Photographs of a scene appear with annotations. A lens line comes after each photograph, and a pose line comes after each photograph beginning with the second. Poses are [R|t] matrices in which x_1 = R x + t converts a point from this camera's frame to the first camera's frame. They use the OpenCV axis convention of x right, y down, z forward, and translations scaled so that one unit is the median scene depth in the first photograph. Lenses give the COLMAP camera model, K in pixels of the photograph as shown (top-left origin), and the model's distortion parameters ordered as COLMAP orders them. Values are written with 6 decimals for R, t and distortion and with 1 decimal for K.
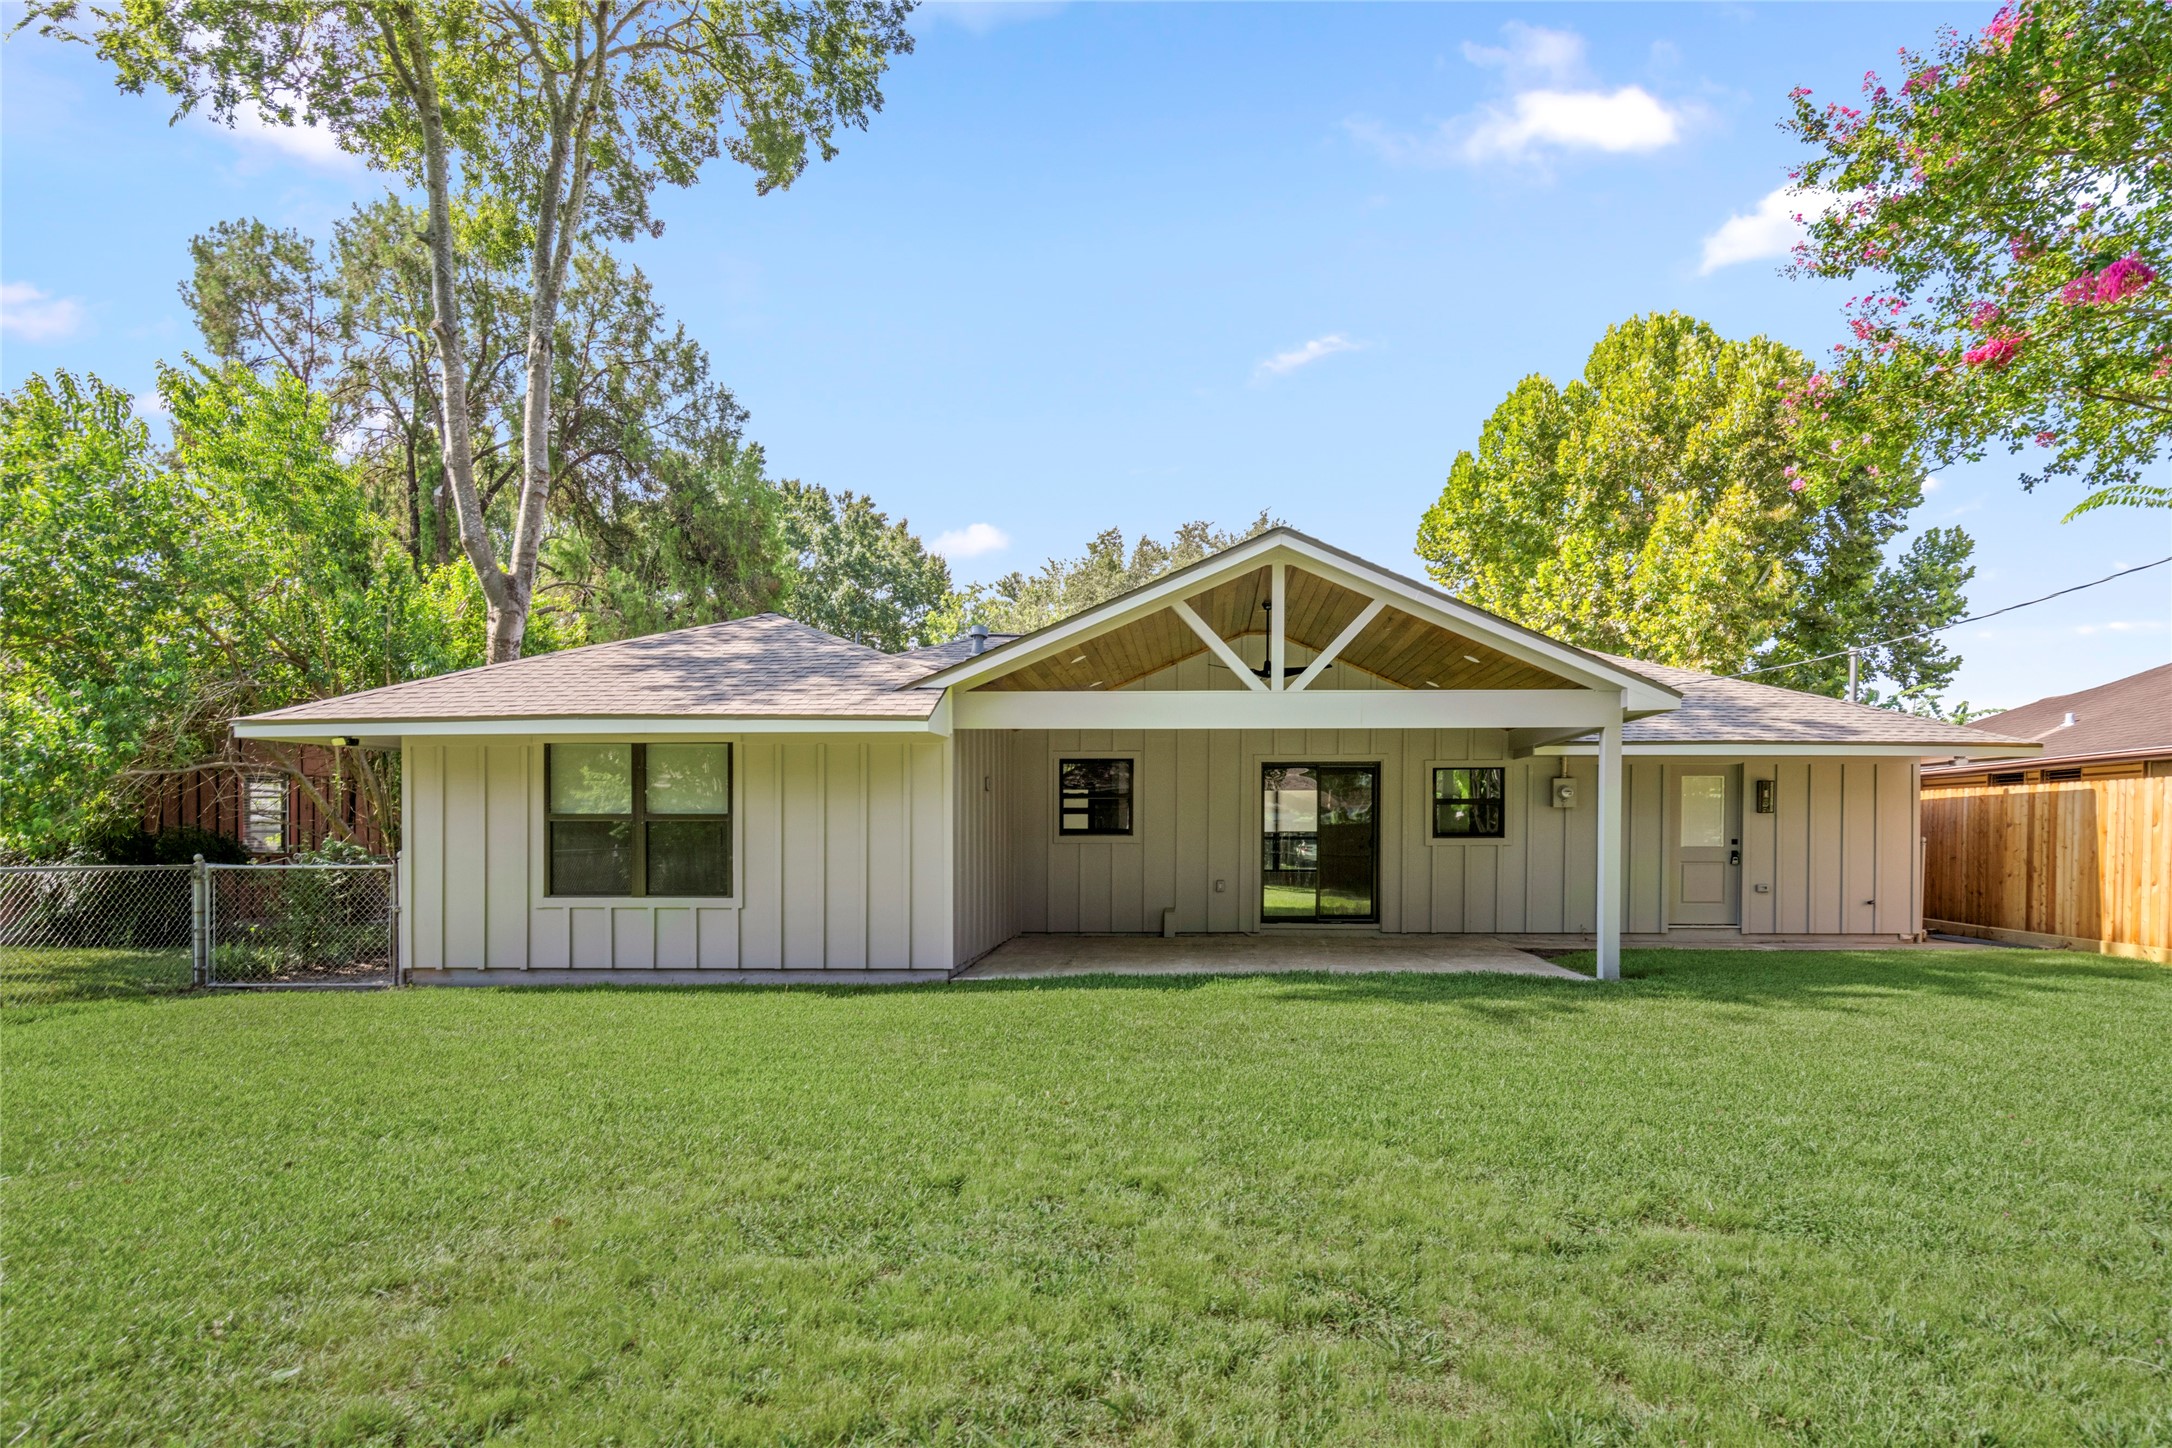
lens RADIAL K [[1258.9, 0, 1175.6], [0, 1258.9, 852.9], [0, 0, 1]] dist [0.001426, -0.000253]
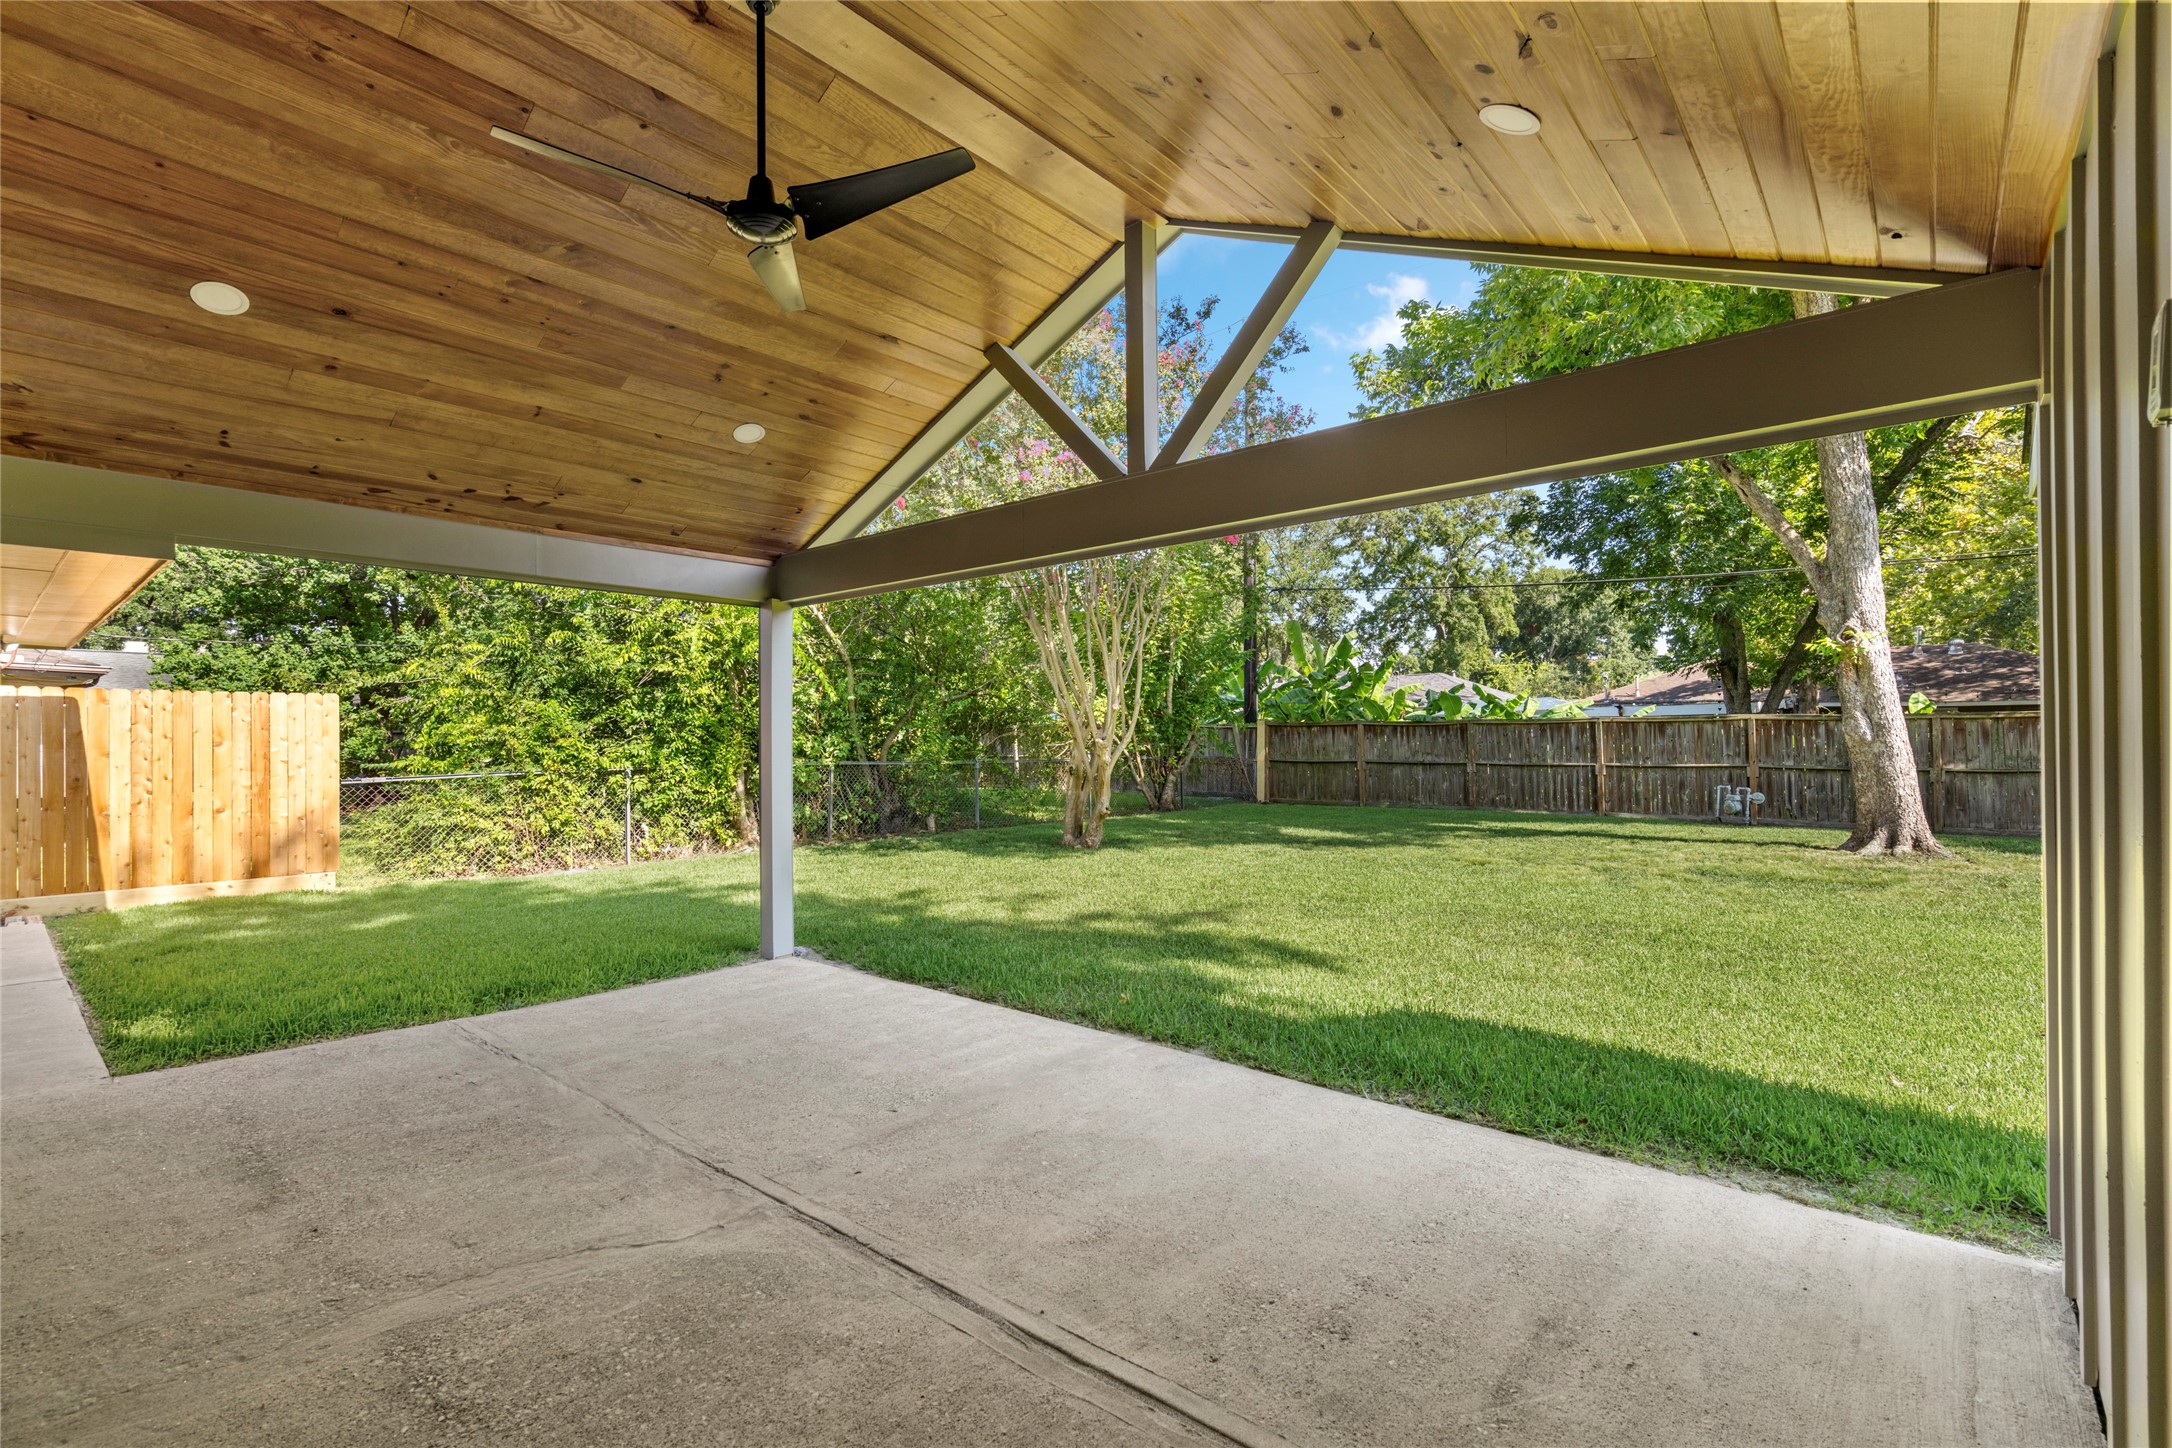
lens RADIAL K [[987.9, 0, 1084.1], [0, 987.9, 730.5], [0, 0, 1]] dist [-0.000873, 0.000921]
pose [[-0.763306, 0.008938, 0.645975, -0.127680], [0.017767, 0.999817, 0.007159, -0.023635], [-0.645792, 0.016941, -0.763325, 1.075763]]
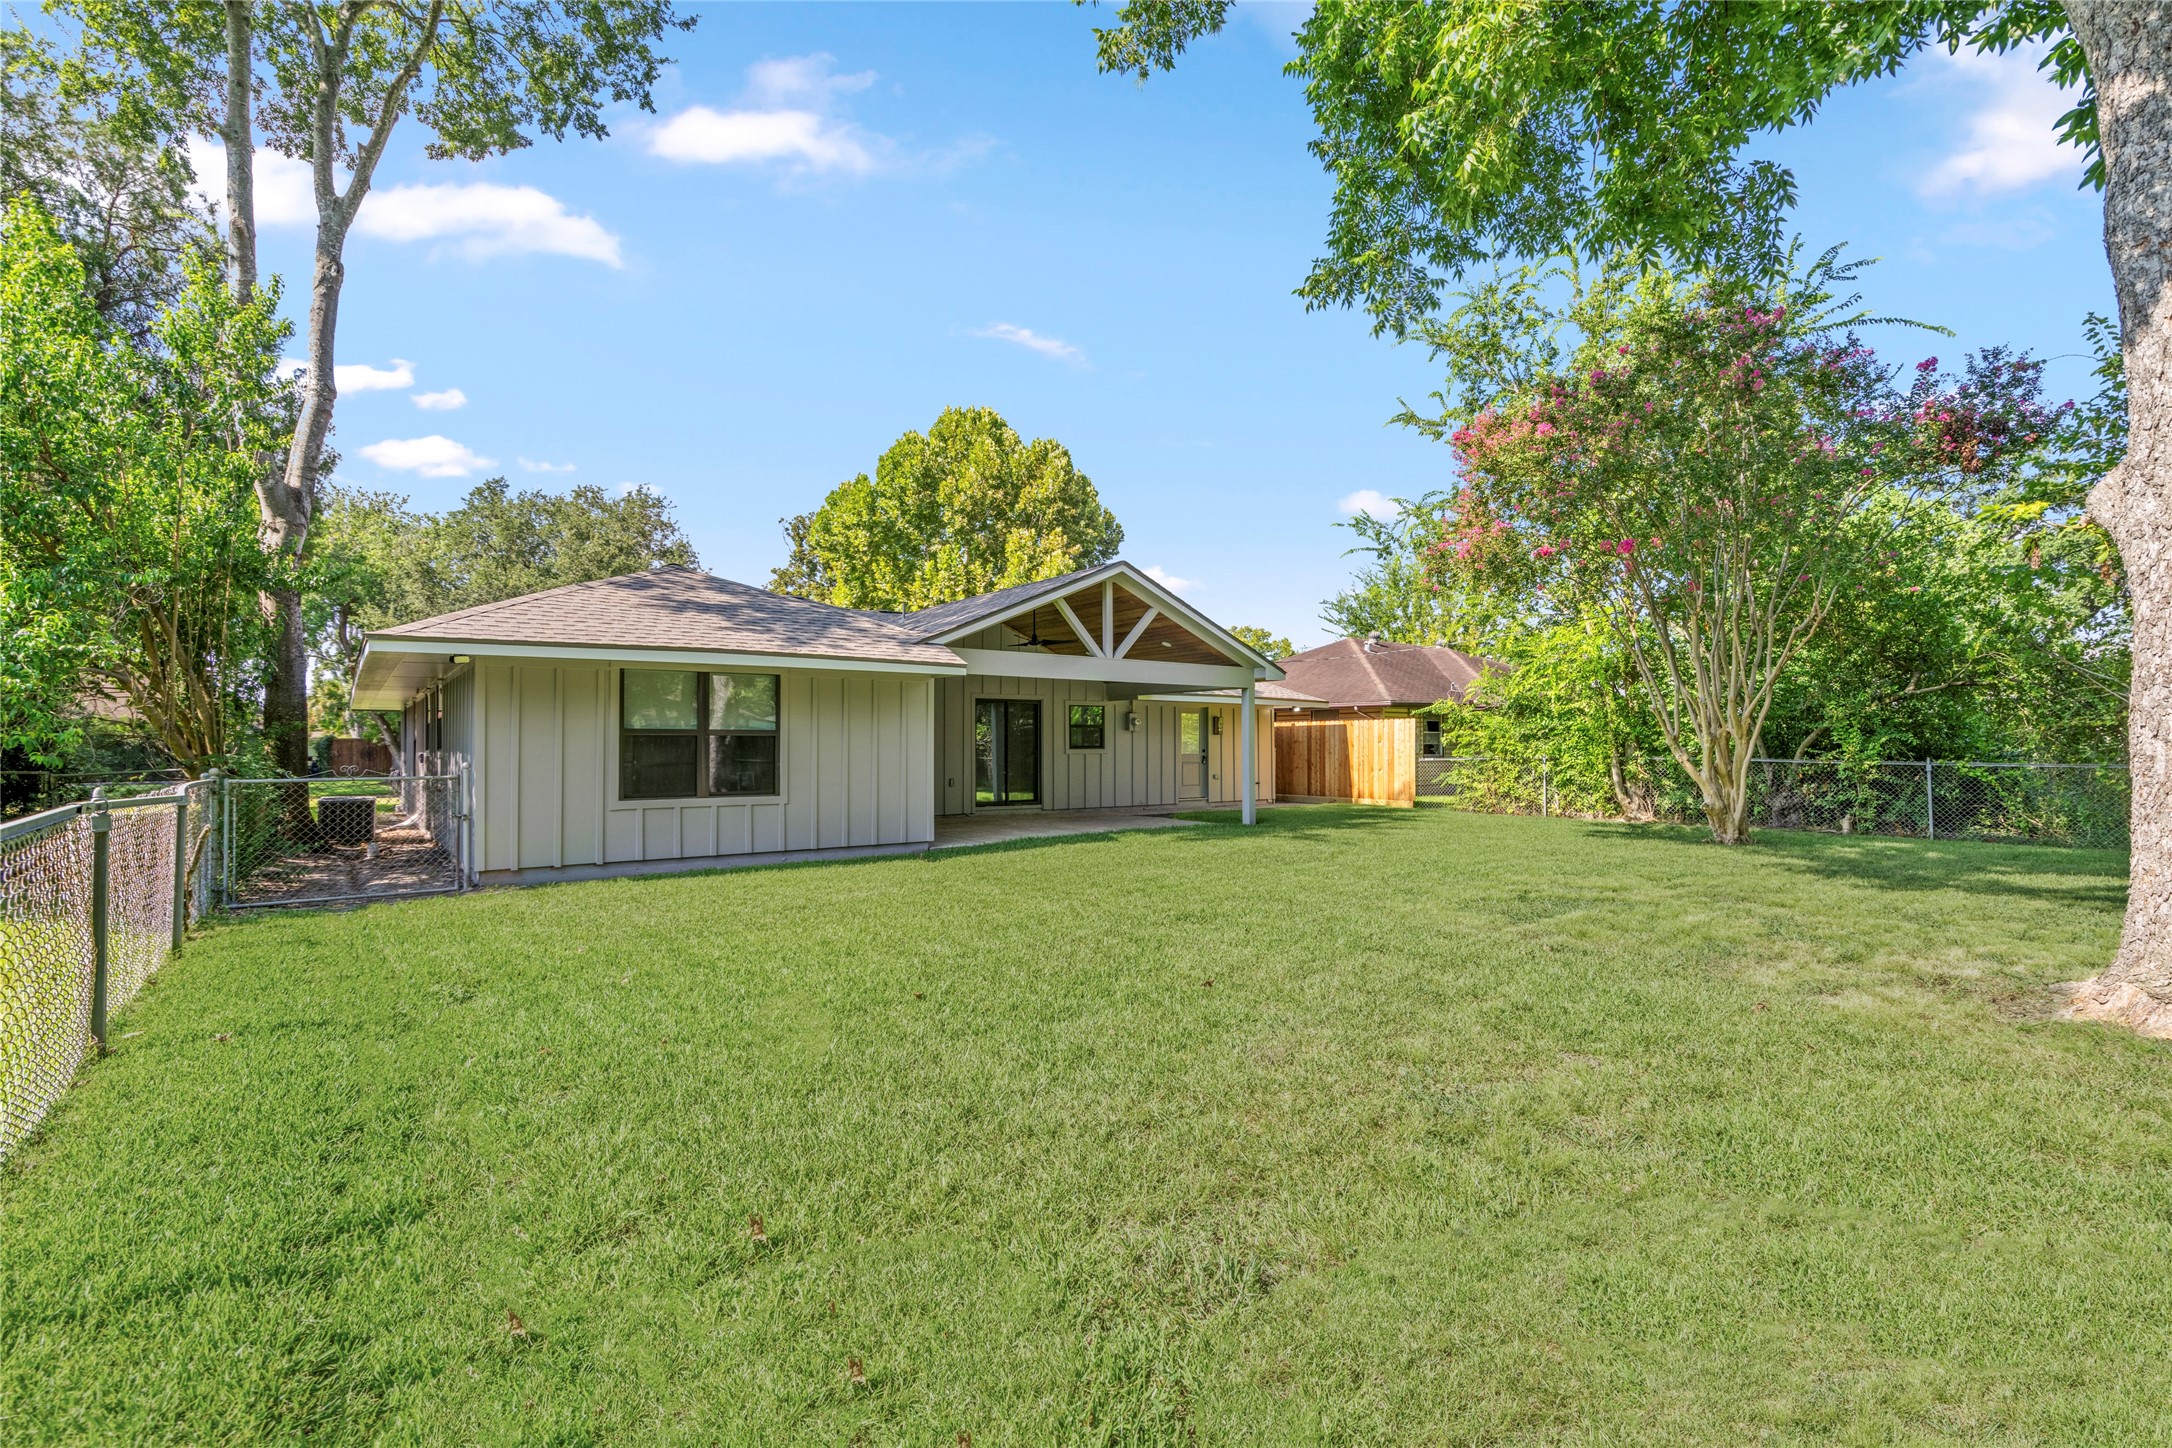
lens RADIAL K [[987.9, 0, 1084.1], [0, 987.9, 730.5], [0, 0, 1]] dist [-0.000873, 0.000921]
pose [[0.782347, 0.008320, 0.622787, -0.601857], [0.015654, 0.999332, -0.033016, 0.006111], [-0.622646, 0.035579, 0.781695, 0.016676]]
